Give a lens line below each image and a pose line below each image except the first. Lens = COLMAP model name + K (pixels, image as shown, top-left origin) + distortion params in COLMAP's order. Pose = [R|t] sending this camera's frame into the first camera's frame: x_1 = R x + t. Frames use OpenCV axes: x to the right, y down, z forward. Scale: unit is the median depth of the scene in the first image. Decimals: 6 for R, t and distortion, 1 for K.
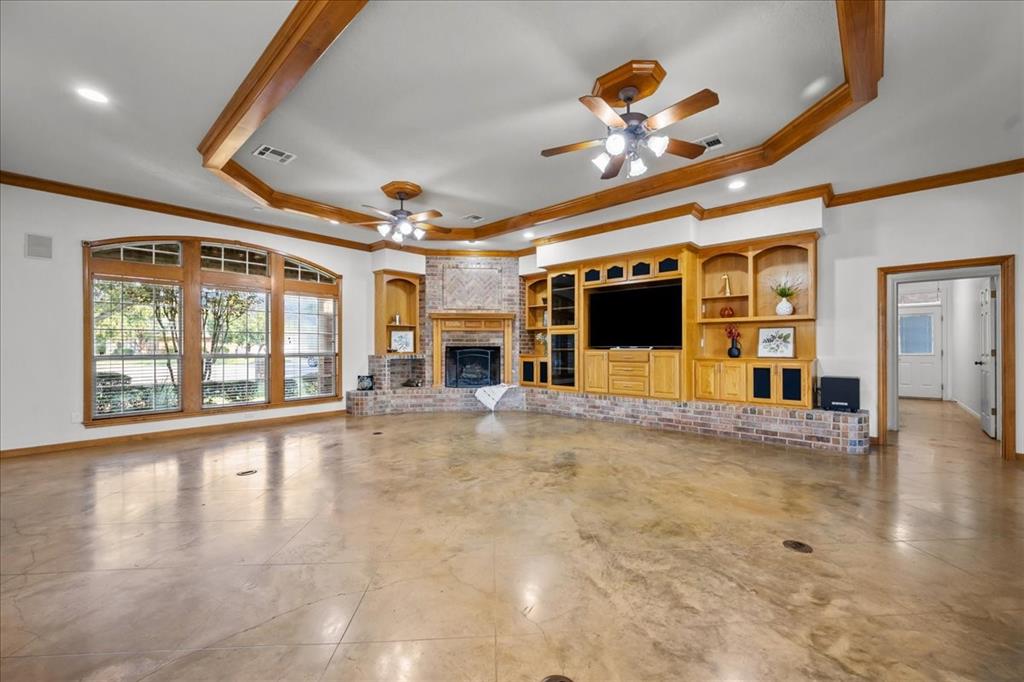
lens RADIAL K [[405.3, 0, 518.4], [0, 405.3, 345.7], [0, 0, 1]] dist [0.002053, -0.000064]
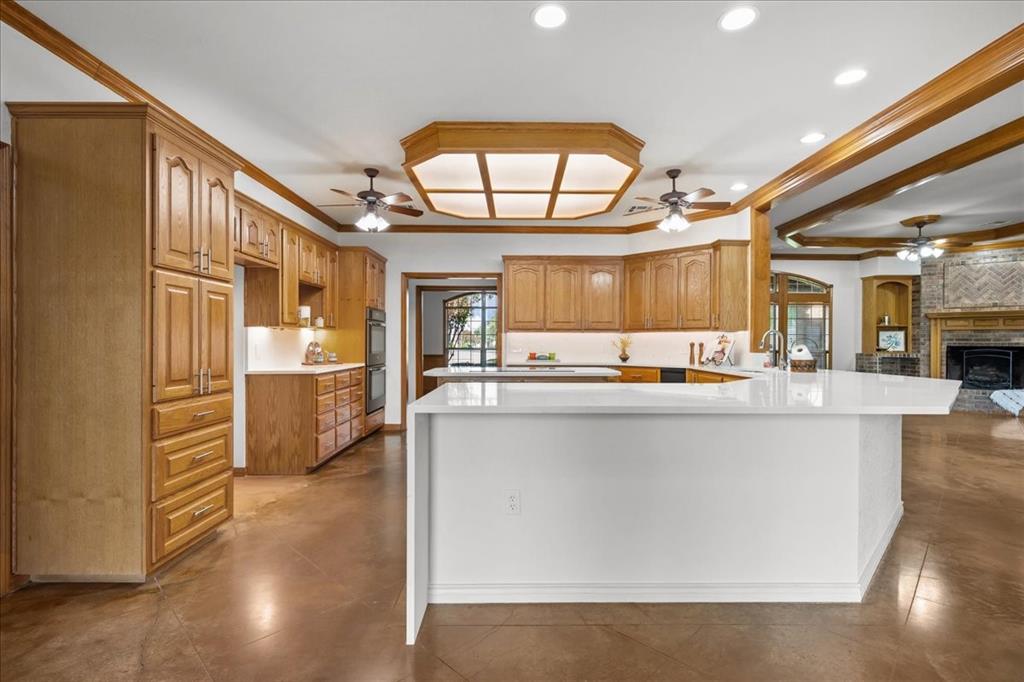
lens RADIAL K [[469.5, 0, 521.5], [0, 469.5, 343.3], [0, 0, 1]] dist [-0.001292, -0.000132]
pose [[0.663214, 0.006378, -0.748402, -0.013296], [-0.007344, 0.999971, 0.002013, 0.000478], [0.748394, 0.004161, 0.663242, -0.569594]]
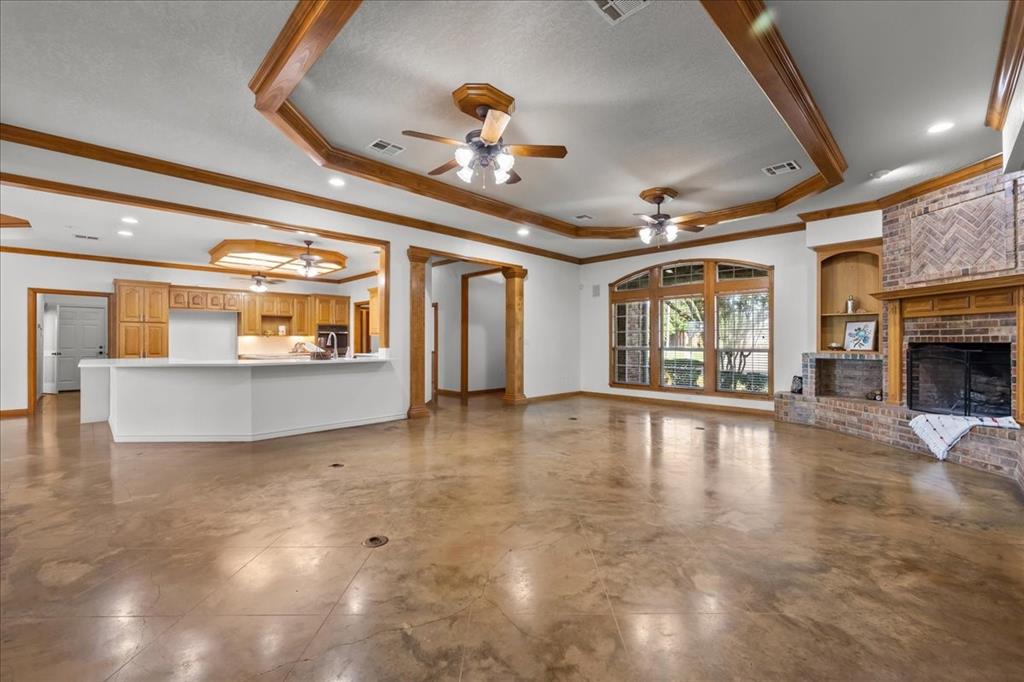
lens RADIAL K [[426.9, 0, 514.6], [0, 426.9, 338.4], [0, 0, 1]] dist [-0.001425, 0.000083]
pose [[-0.066802, -0.006616, -0.997744, 0.567698], [0.000224, 0.999978, -0.006646, -0.000206], [0.997766, -0.000667, -0.066799, 0.465953]]
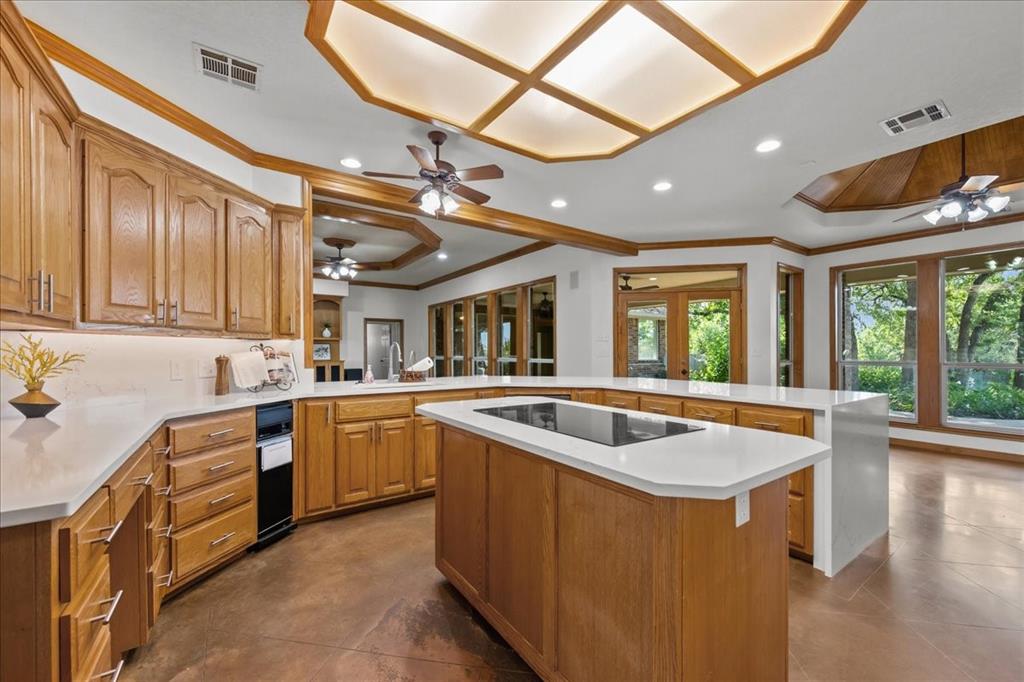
lens RADIAL K [[405.3, 0, 512.3], [0, 405.3, 350.9], [0, 0, 1]] dist [0.002053, -0.000064]
pose [[0.243928, 0.002770, 0.969789, -0.691978], [-0.000391, 0.999996, -0.002757, -0.005734], [-0.969793, 0.000293, 0.243928, -0.202614]]
